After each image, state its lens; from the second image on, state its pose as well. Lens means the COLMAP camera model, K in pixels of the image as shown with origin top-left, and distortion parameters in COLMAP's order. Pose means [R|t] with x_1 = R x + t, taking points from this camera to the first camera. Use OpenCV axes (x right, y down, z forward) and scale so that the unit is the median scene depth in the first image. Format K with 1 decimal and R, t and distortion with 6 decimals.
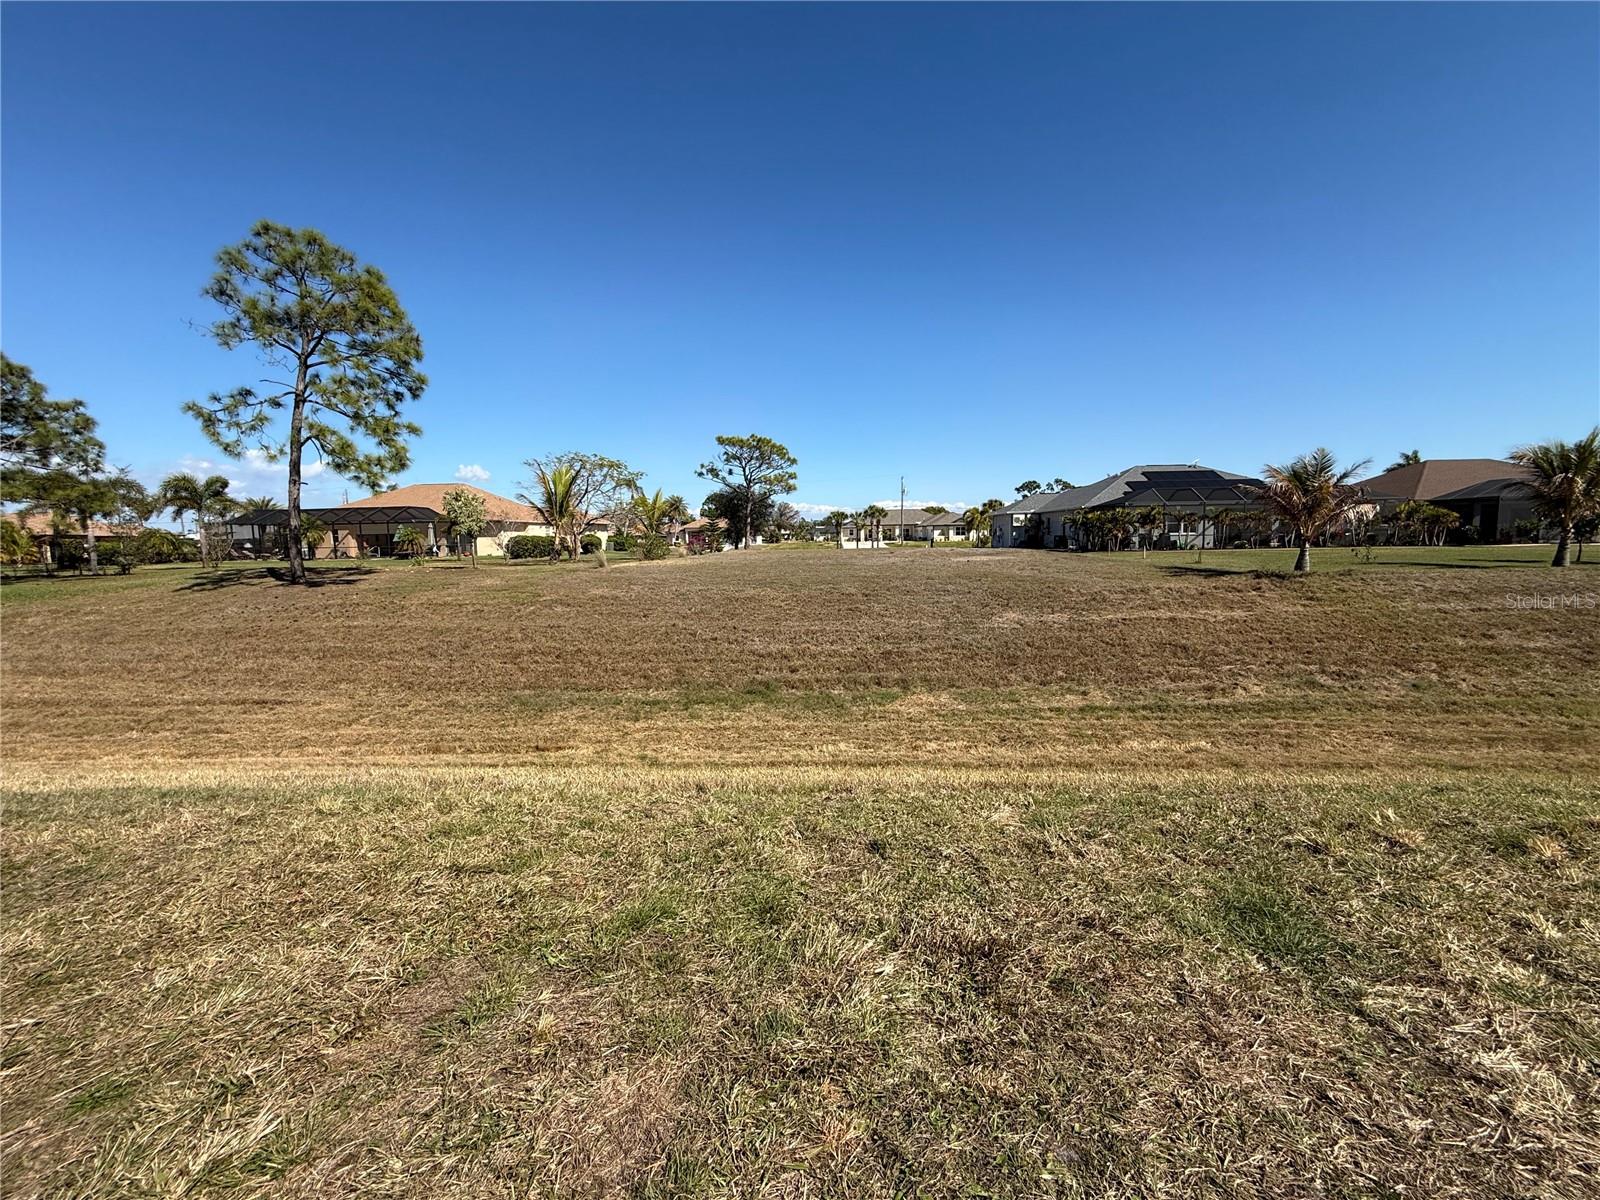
lens RADIAL K [[638.7, 0, 794.9], [0, 638.7, 594.4], [0, 0, 1]] dist [-0.000324, 0.000632]
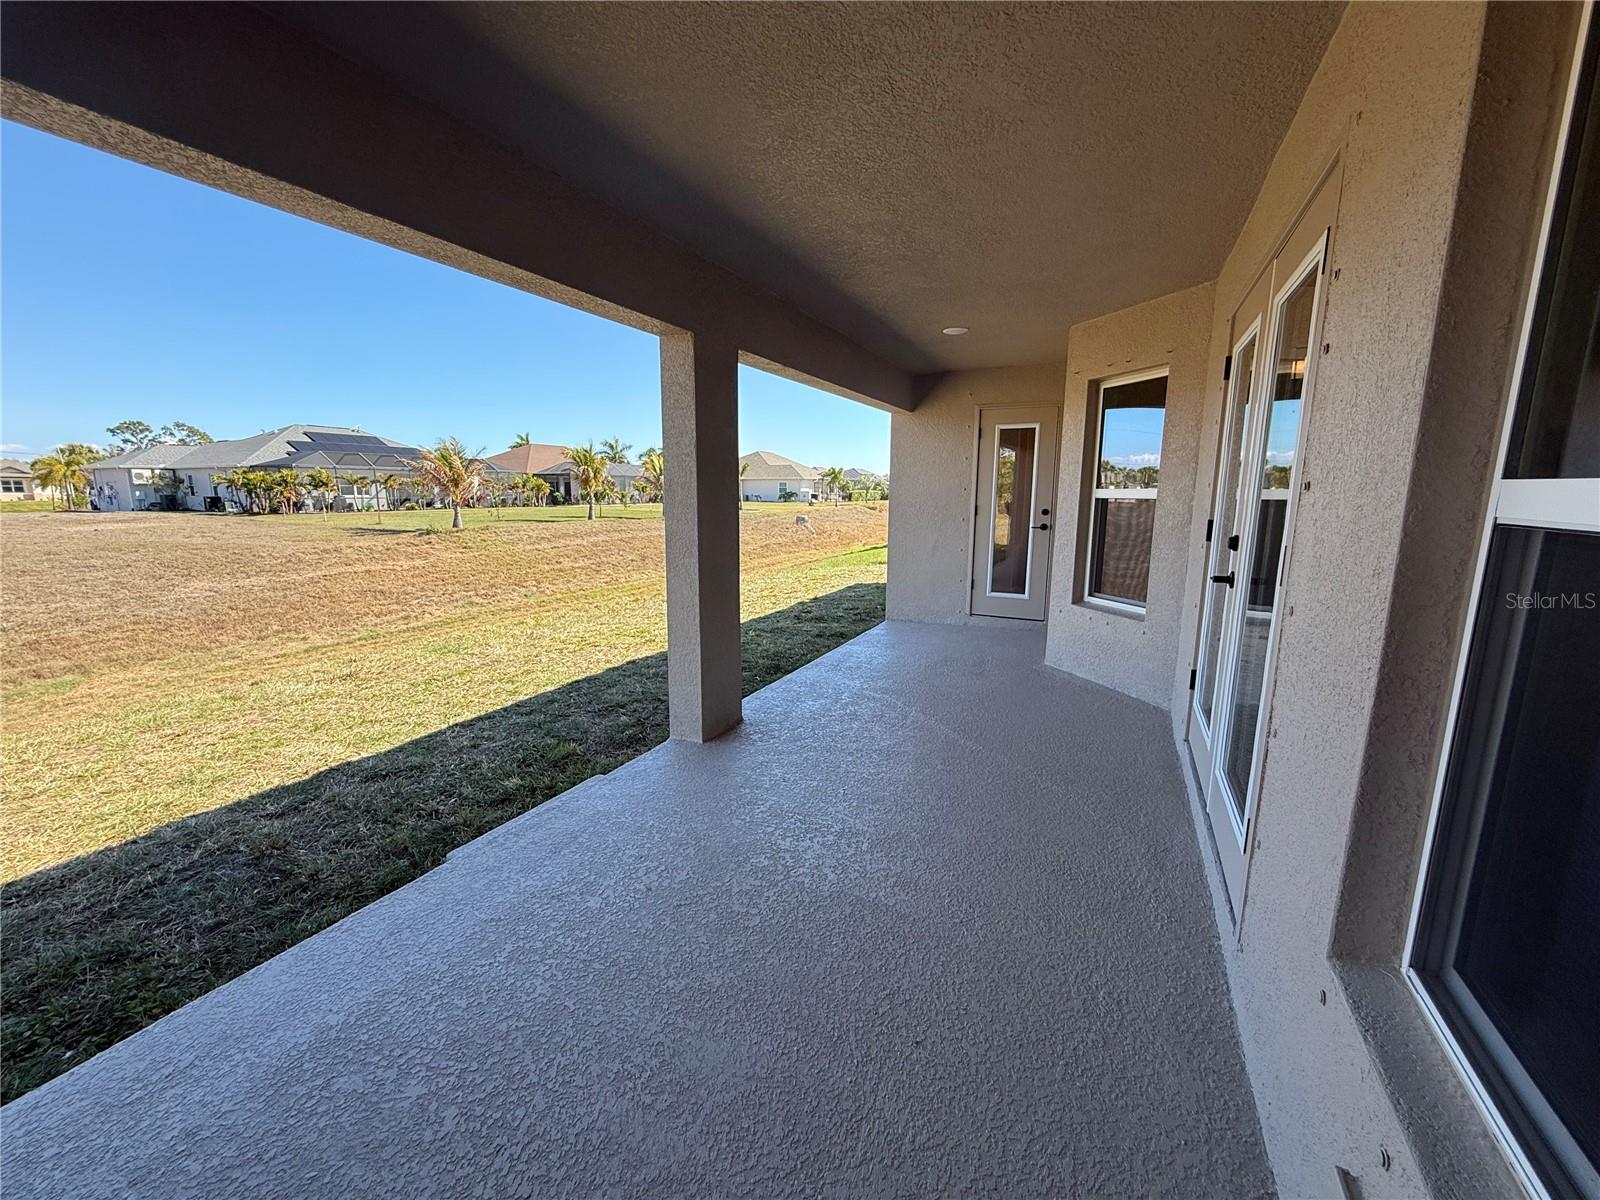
lens RADIAL K [[638.7, 0, 795.3], [0, 638.7, 601.9], [0, 0, 1]] dist [-0.000324, 0.000632]
pose [[0.412315, -0.140737, 0.900105, -0.142113], [0.073721, 0.989910, 0.121009, 0.007186], [-0.908054, 0.016463, 0.418530, -0.200248]]
